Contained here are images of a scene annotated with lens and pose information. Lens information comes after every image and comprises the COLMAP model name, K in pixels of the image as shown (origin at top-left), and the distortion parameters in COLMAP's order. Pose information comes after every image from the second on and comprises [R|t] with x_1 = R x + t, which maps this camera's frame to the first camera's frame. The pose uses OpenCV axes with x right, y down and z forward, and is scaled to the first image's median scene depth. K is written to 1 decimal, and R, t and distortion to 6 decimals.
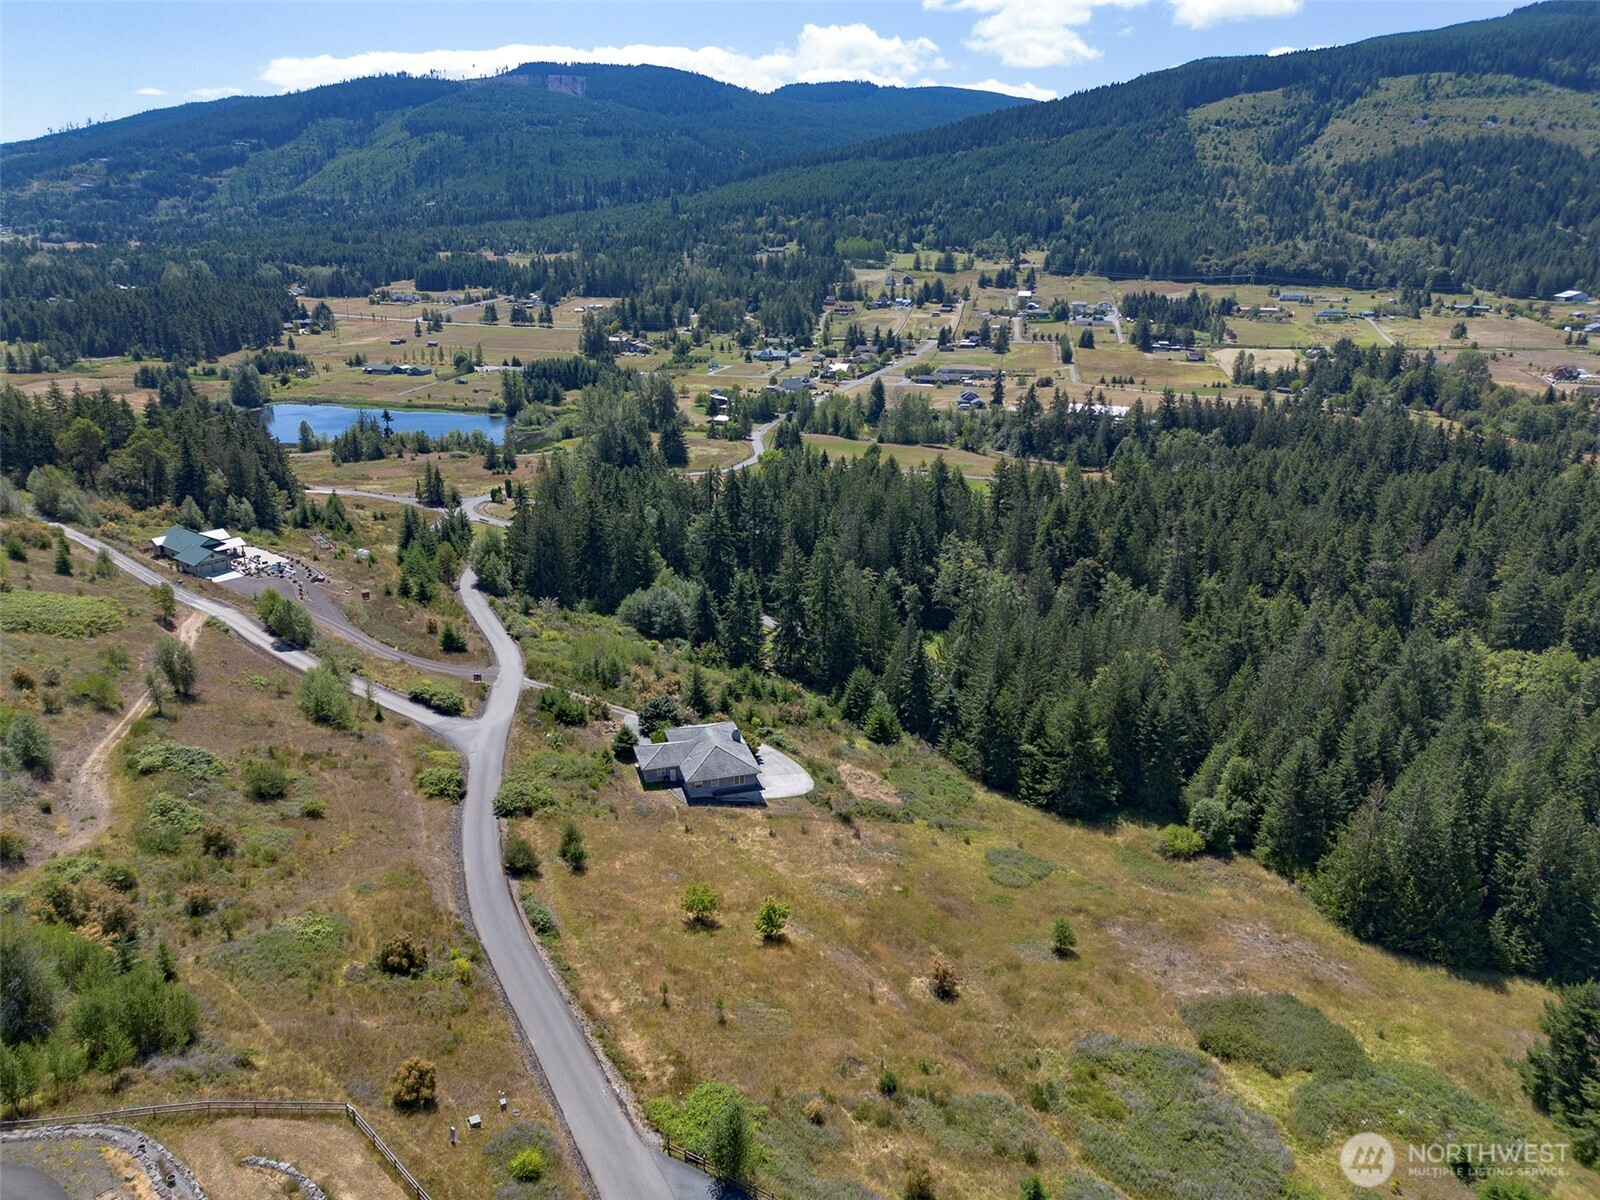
lens RADIAL K [[1124.9, 0, 801.3], [0, 1124.9, 599.8], [0, 0, 1]] dist [0.086841, -0.096977]
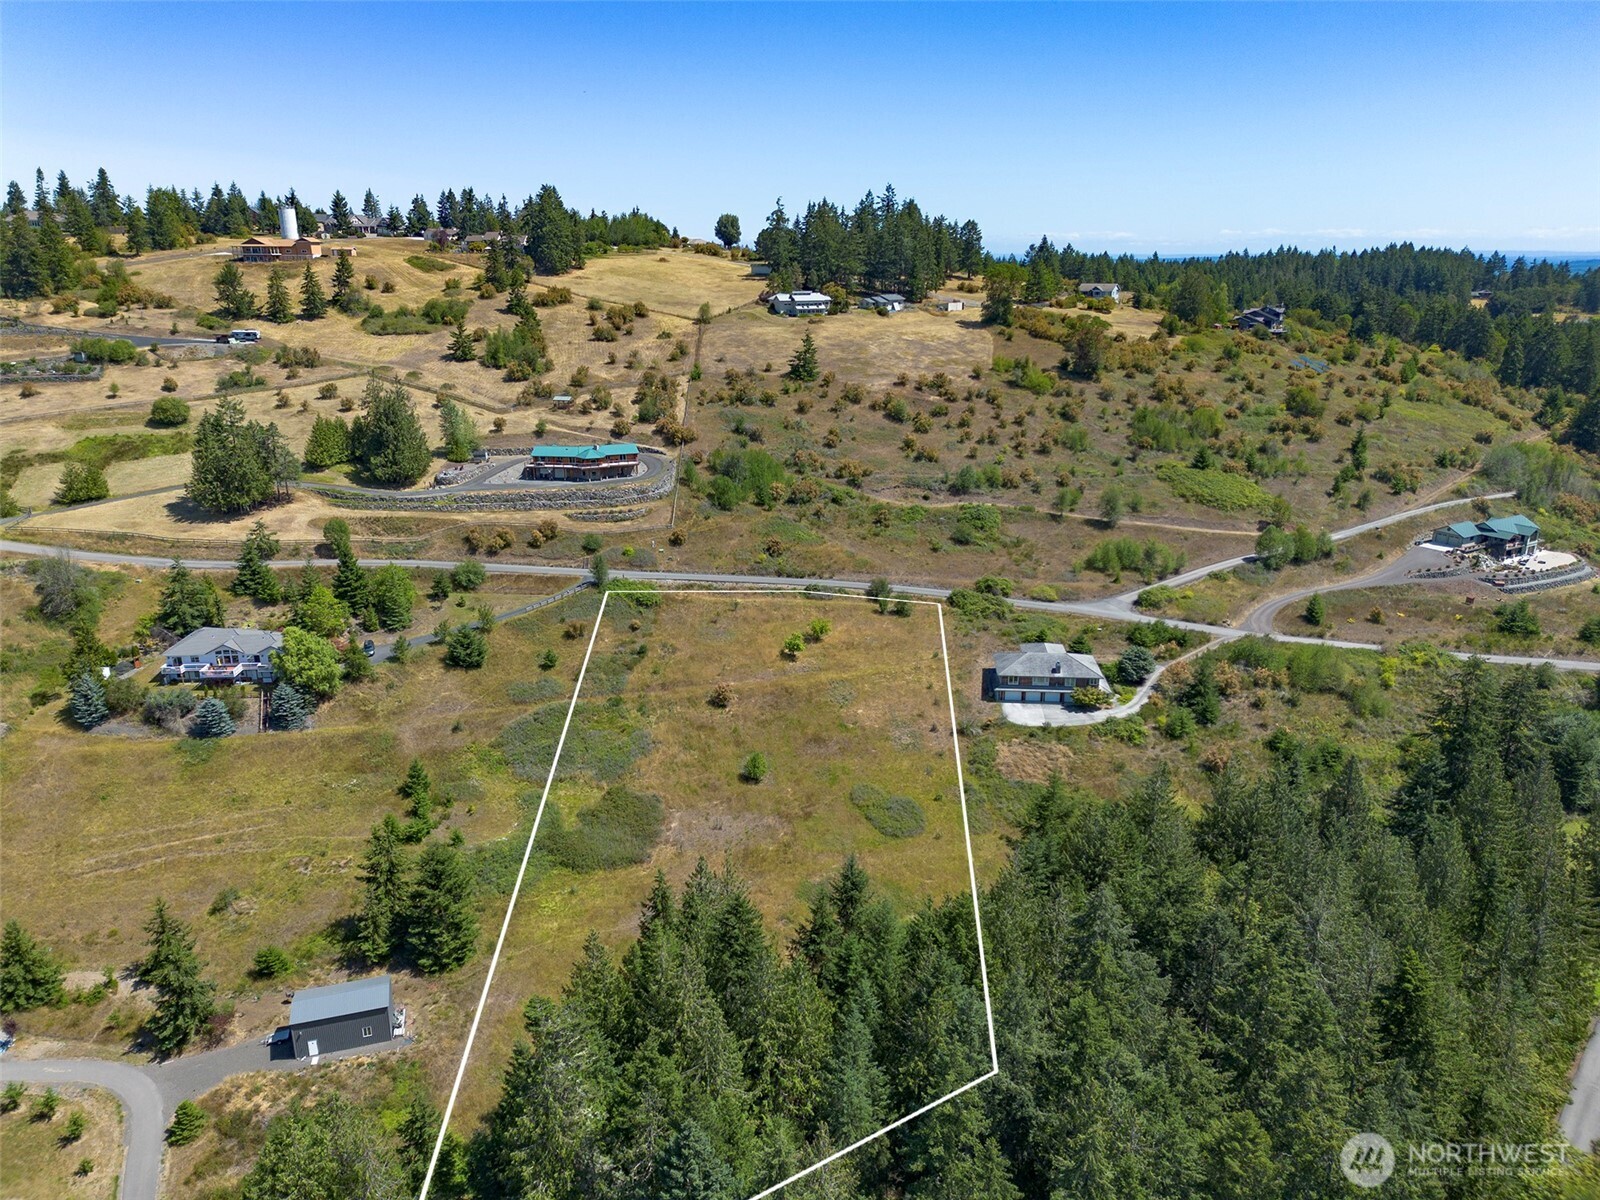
lens RADIAL K [[1124.9, 0, 801.3], [0, 1124.9, 599.8], [0, 0, 1]] dist [0.086841, -0.096977]
pose [[-0.369612, 0.259329, -0.892264, 0.216718], [-0.311698, 0.870020, 0.381982, -0.061040], [0.875346, 0.419302, -0.240737, 0.215075]]
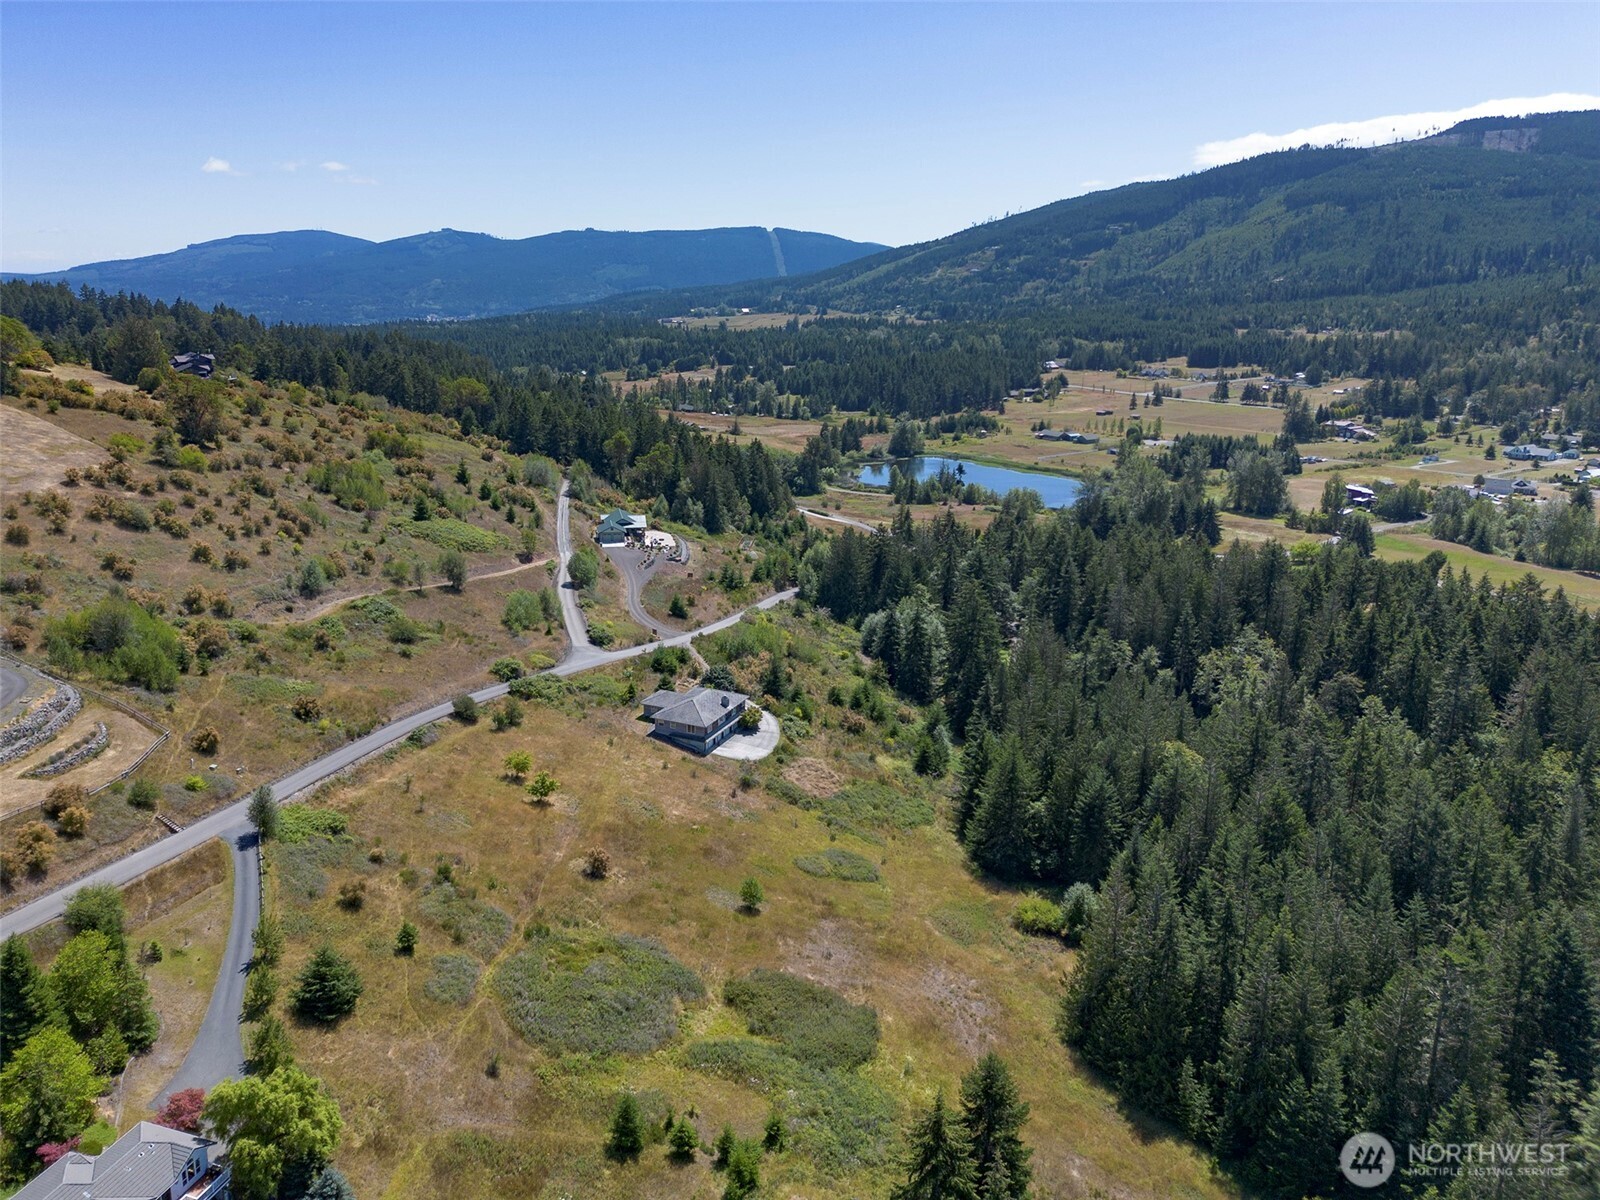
lens RADIAL K [[1233.4, 0, 726.2], [0, 1233.4, 536.6], [0, 0, 1]] dist [0.102927, -0.117035]
pose [[0.722119, 0.130511, -0.679346, 0.169167], [-0.219877, 0.974418, -0.046524, 0.002584], [0.655895, 0.182969, 0.732341, 0.003976]]
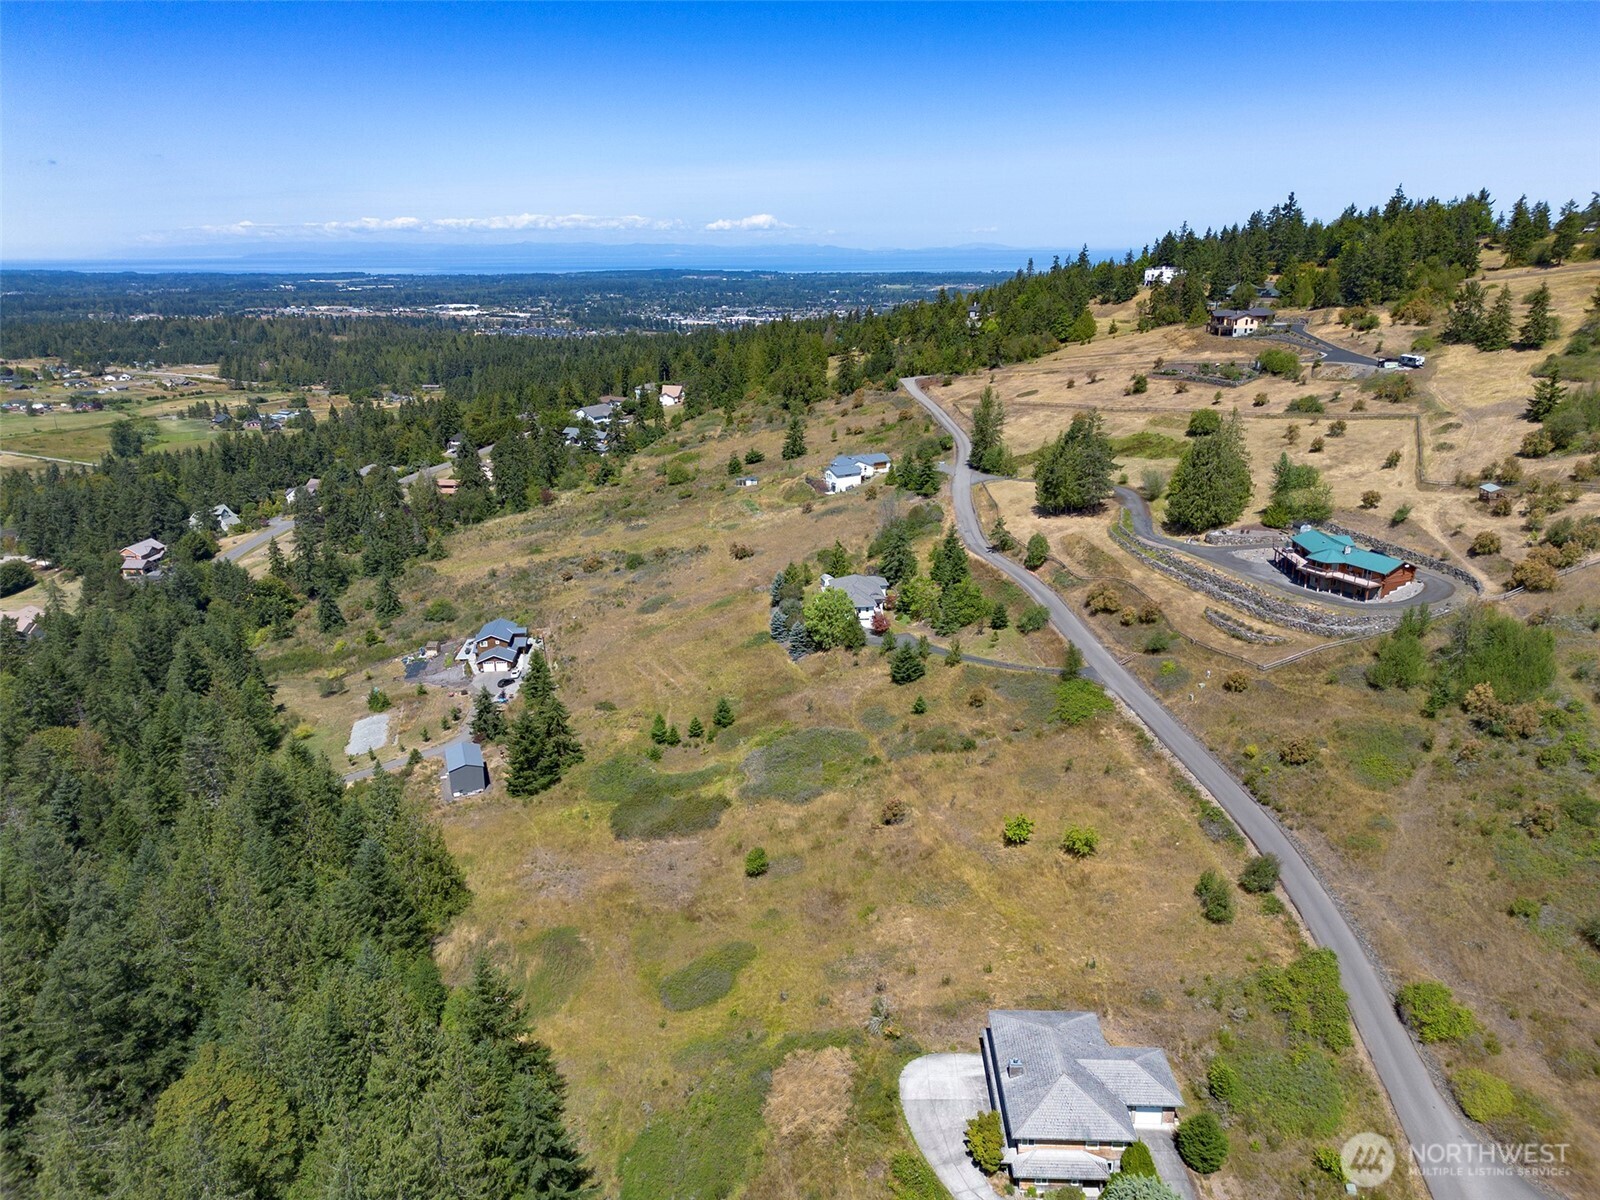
lens RADIAL K [[1124.9, 0, 801.3], [0, 1124.9, 599.8], [0, 0, 1]] dist [0.086841, -0.096977]
pose [[-0.944701, -0.105944, 0.310349, -0.024282], [0.102597, 0.803383, 0.586557, -0.100443], [-0.311471, 0.585962, -0.748087, 0.287378]]
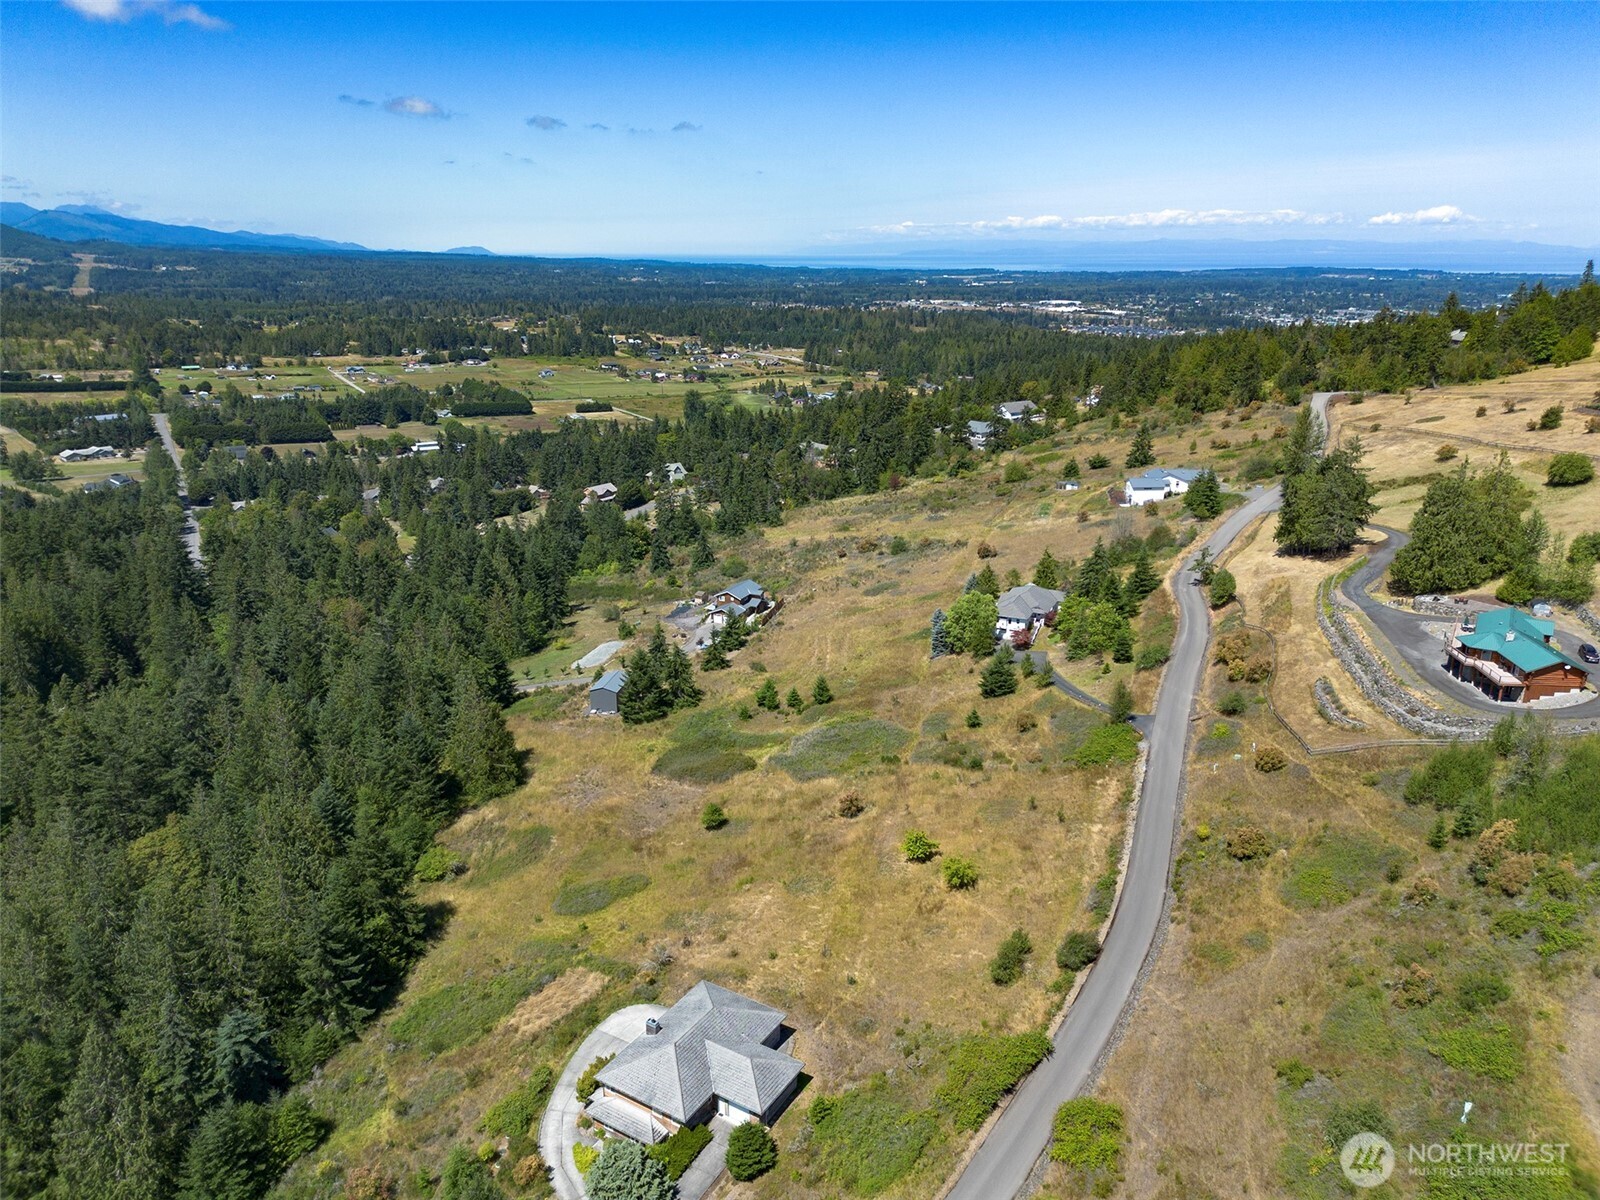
lens RADIAL K [[1124.9, 0, 801.3], [0, 1124.9, 599.8], [0, 0, 1]] dist [0.086841, -0.096977]
pose [[-0.655933, -0.240843, 0.715365, -0.112792], [0.241538, 0.830926, 0.501220, -0.085139], [-0.715130, 0.501554, -0.486860, 0.240235]]
